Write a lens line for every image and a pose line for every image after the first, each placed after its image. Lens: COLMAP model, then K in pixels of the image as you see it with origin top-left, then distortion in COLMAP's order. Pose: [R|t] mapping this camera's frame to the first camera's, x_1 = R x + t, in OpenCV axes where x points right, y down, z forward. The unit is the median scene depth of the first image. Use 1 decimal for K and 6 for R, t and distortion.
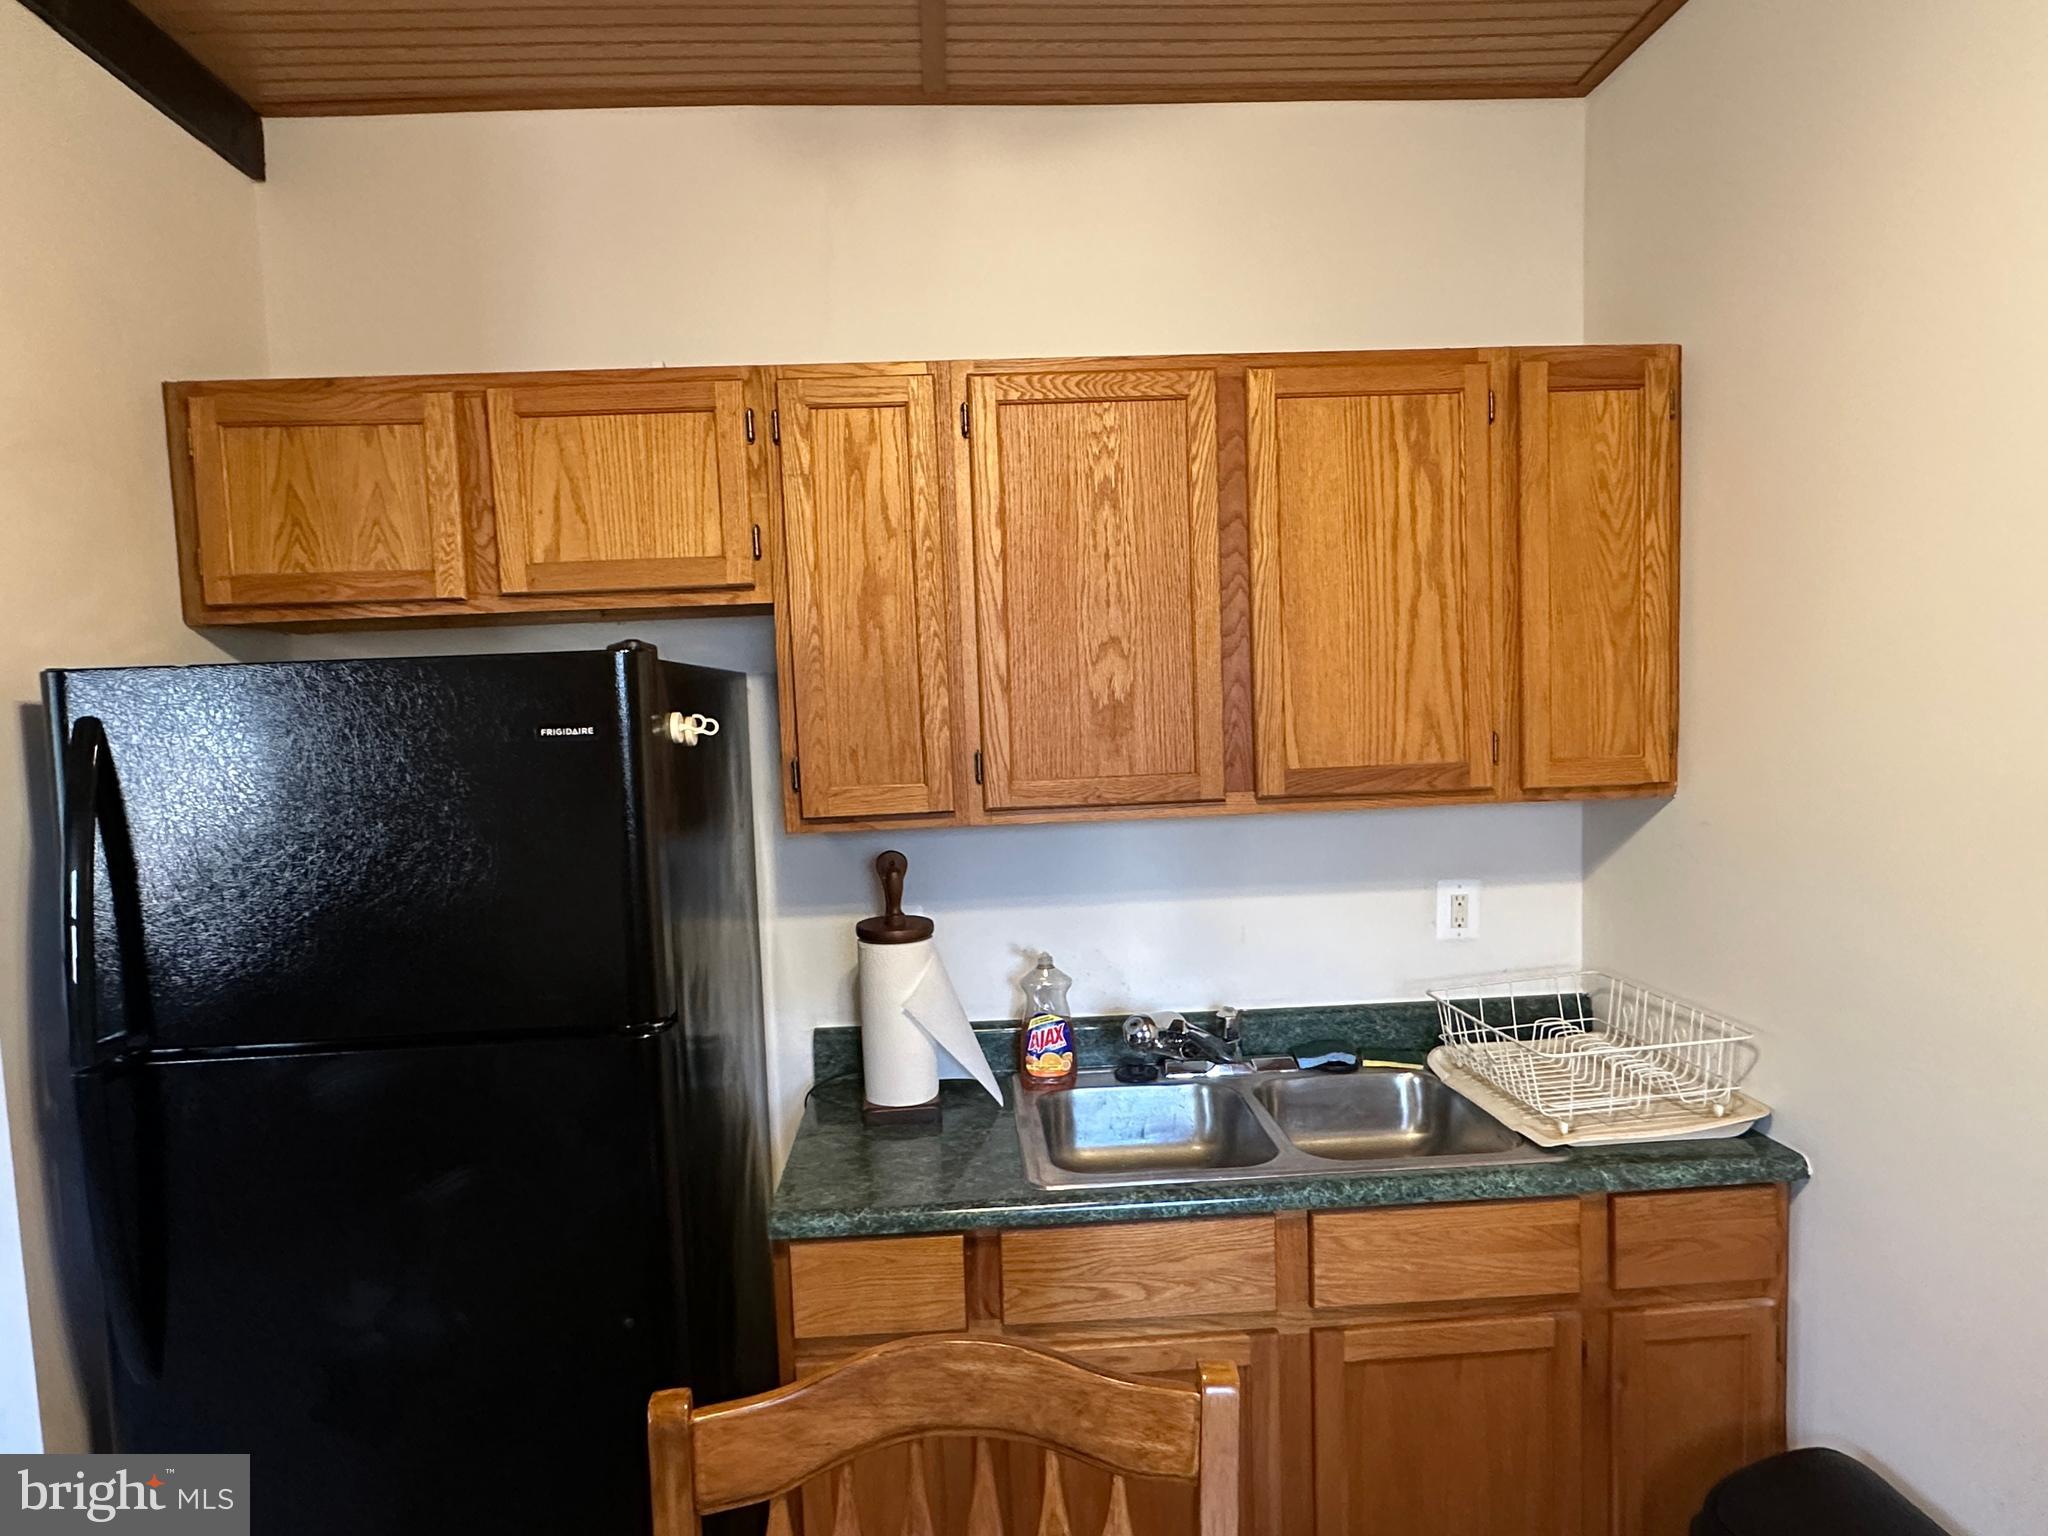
lens RADIAL K [[1207.9, 0, 1012.7], [0, 1207.9, 783.8], [0, 0, 1]] dist [0.000462, -0.000111]
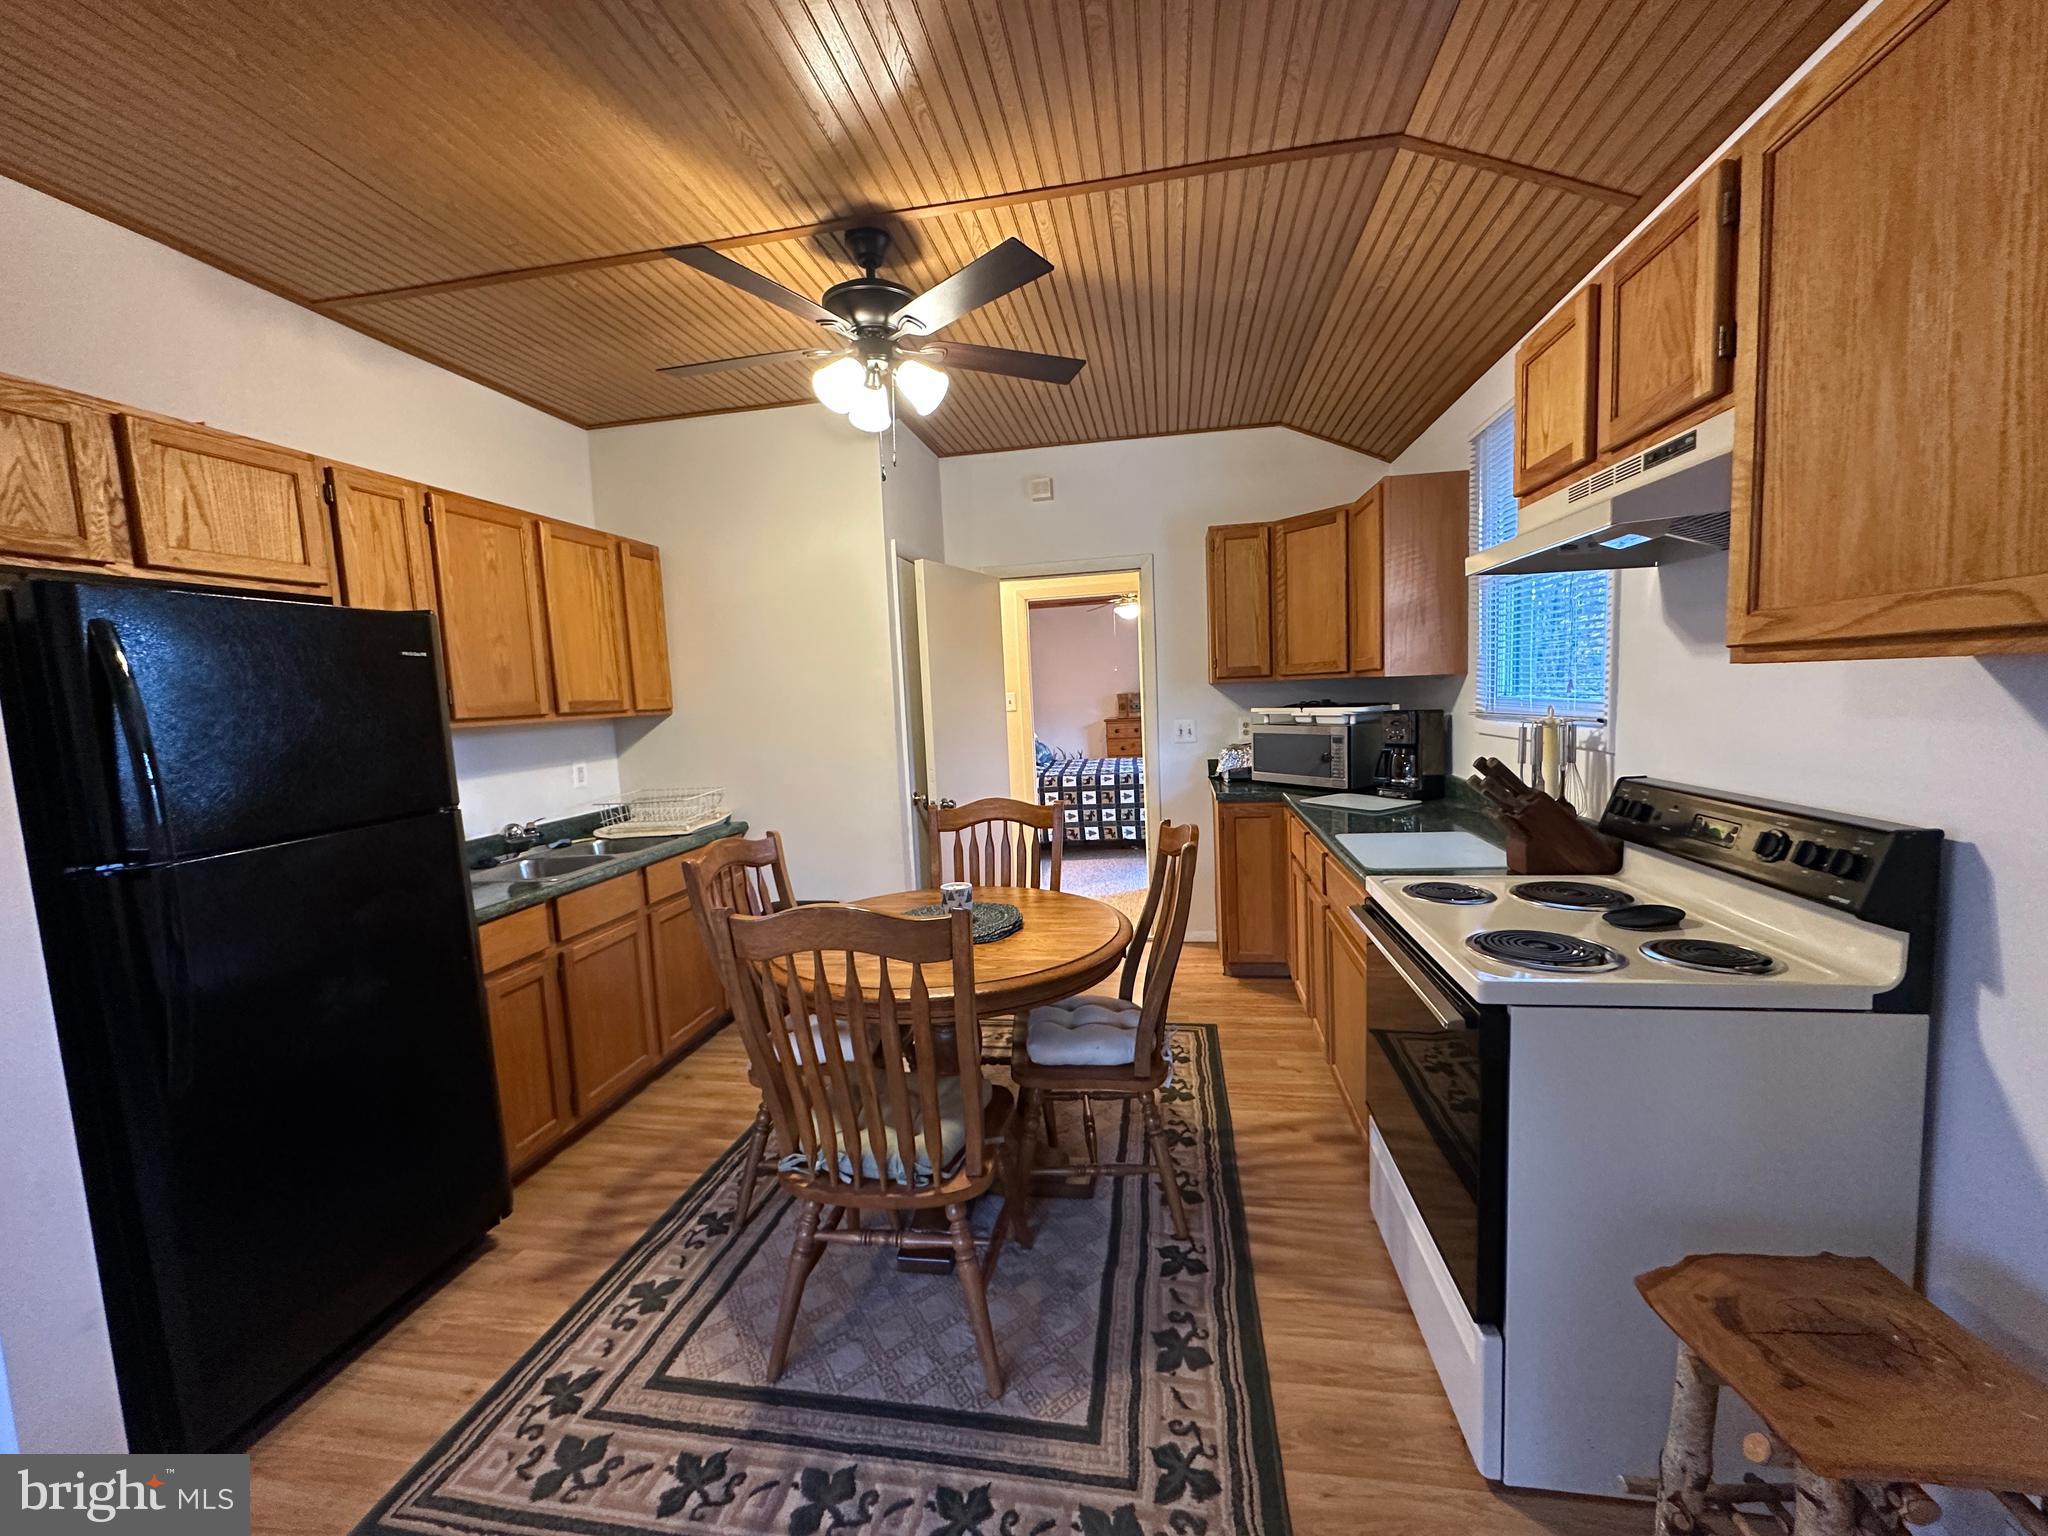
lens RADIAL K [[816.5, 0, 1023.5], [0, 816.5, 768.5], [0, 0, 1]] dist [-0.004147, 0.000652]
pose [[0.220362, -0.068396, 0.973017, -1.107313], [0.114509, 0.992455, 0.043830, 0.147801], [-0.968673, 0.101761, 0.226531, -0.163770]]
